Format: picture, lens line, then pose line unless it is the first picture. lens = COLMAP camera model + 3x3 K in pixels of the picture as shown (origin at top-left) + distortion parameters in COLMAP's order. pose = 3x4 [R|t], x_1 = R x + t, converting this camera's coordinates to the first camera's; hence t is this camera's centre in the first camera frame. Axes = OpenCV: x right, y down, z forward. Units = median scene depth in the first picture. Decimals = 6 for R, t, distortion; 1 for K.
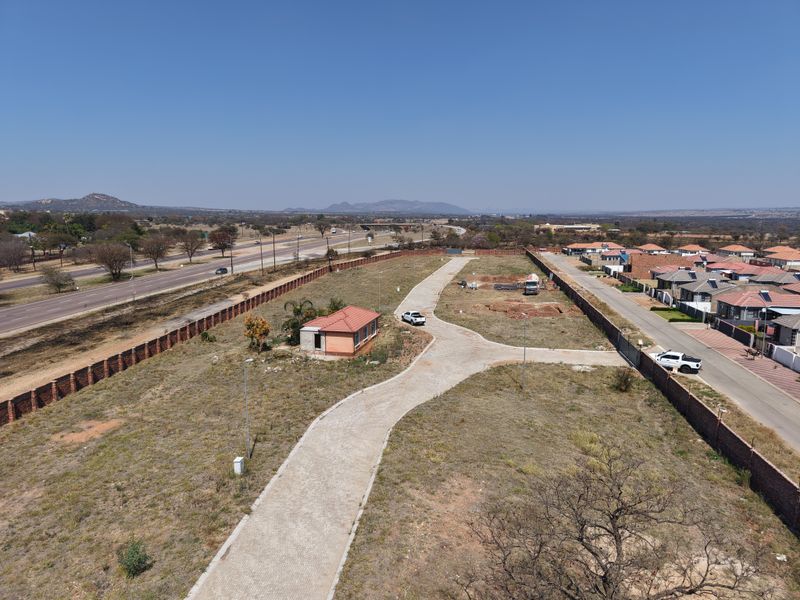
lens RADIAL K [[532.0, 0, 400.0], [0, 532.0, 300.0], [0, 0, 1]] dist [0.053880, -0.071474]
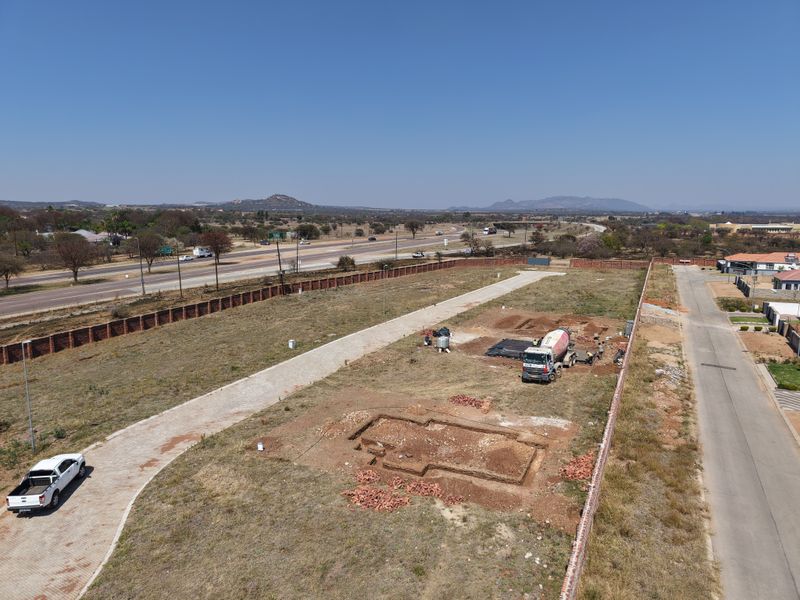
lens RADIAL K [[532.0, 0, 400.0], [0, 532.0, 300.0], [0, 0, 1]] dist [0.053880, -0.071474]
pose [[0.954328, 0.046022, -0.295196, 0.153937], [-0.045032, 0.998934, 0.010156, -0.045011], [0.295348, 0.003602, 0.955383, 0.309774]]
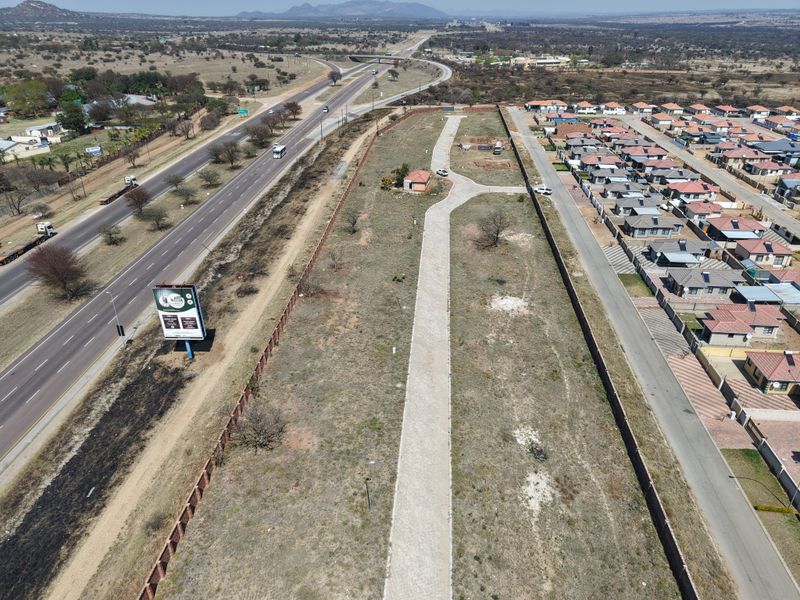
lens RADIAL K [[532.0, 0, 400.0], [0, 532.0, 300.0], [0, 0, 1]] dist [0.053880, -0.071474]
pose [[0.998585, -0.030716, 0.043420, -0.115132], [0.015167, 0.946935, 0.321068, -0.078323], [-0.050978, -0.319955, 0.946060, -0.552101]]
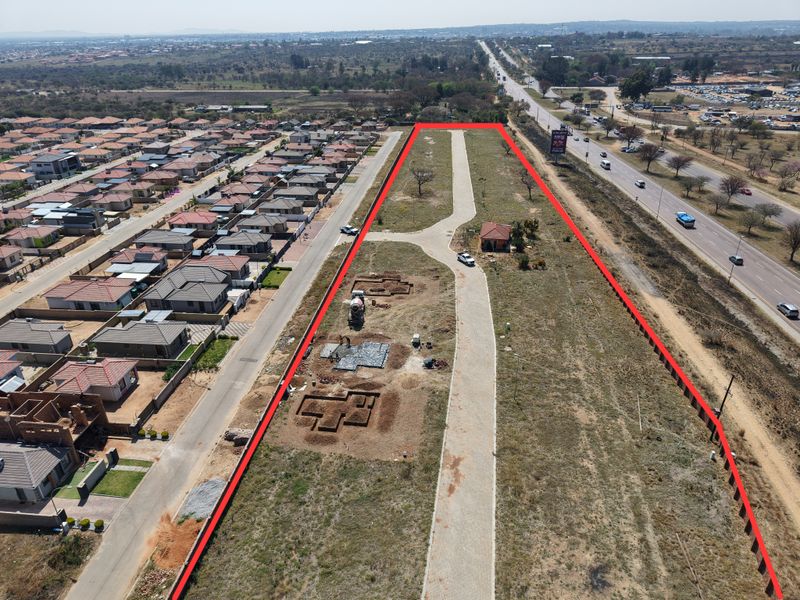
lens RADIAL K [[532.0, 0, 400.0], [0, 532.0, 300.0], [0, 0, 1]] dist [0.053880, -0.071474]
pose [[-0.998647, 0.031368, -0.041475, 0.120698], [0.001085, 0.809968, 0.586473, -0.329497], [0.051990, 0.585635, -0.808906, 0.989450]]
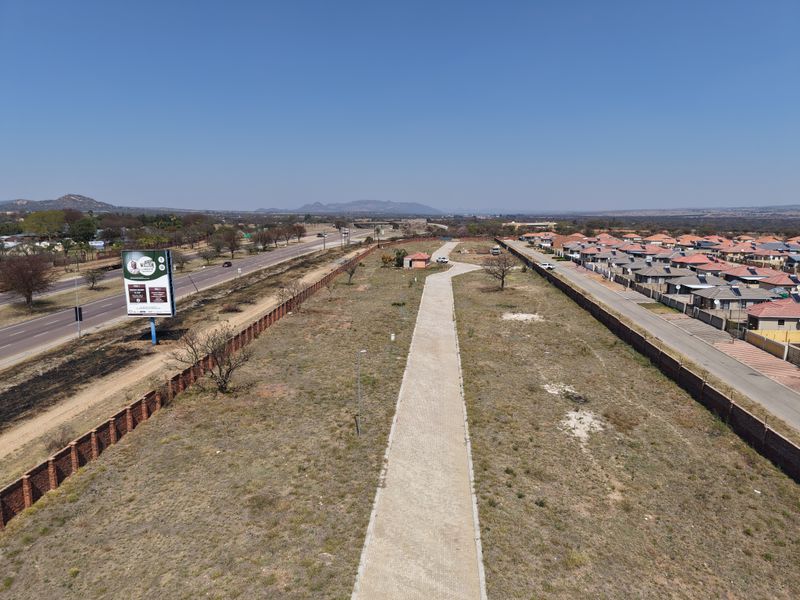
lens RADIAL K [[532.0, 0, 400.0], [0, 532.0, 300.0], [0, 0, 1]] dist [0.053880, -0.071474]
pose [[0.998646, -0.010532, 0.050951, -0.116134], [0.010555, 0.999944, -0.000172, 0.086411], [-0.050946, 0.000710, 0.998701, -0.524540]]
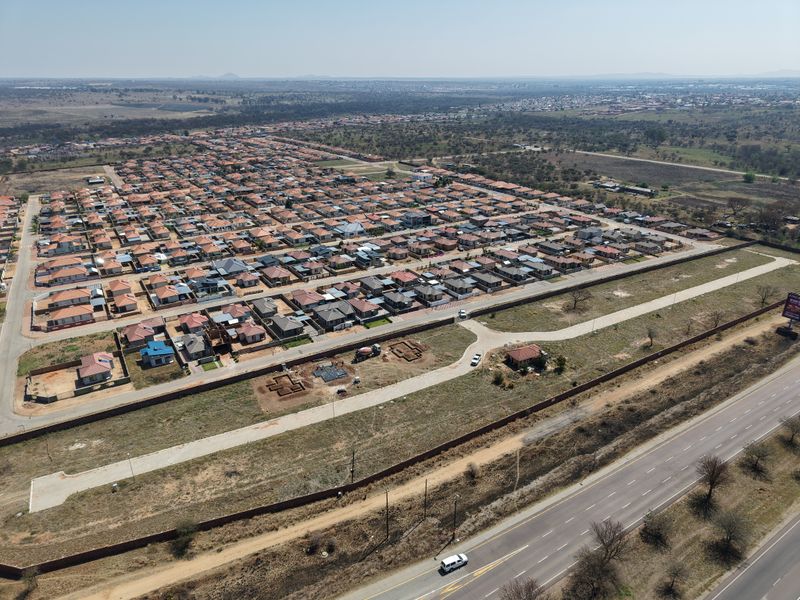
lens RADIAL K [[532.0, 0, 400.0], [0, 532.0, 300.0], [0, 0, 1]] dist [0.053880, -0.071474]
pose [[-0.645677, -0.291059, 0.705965, -0.508063], [0.127708, 0.870328, 0.475625, -0.514983], [-0.752856, 0.397257, -0.524780, 0.959546]]
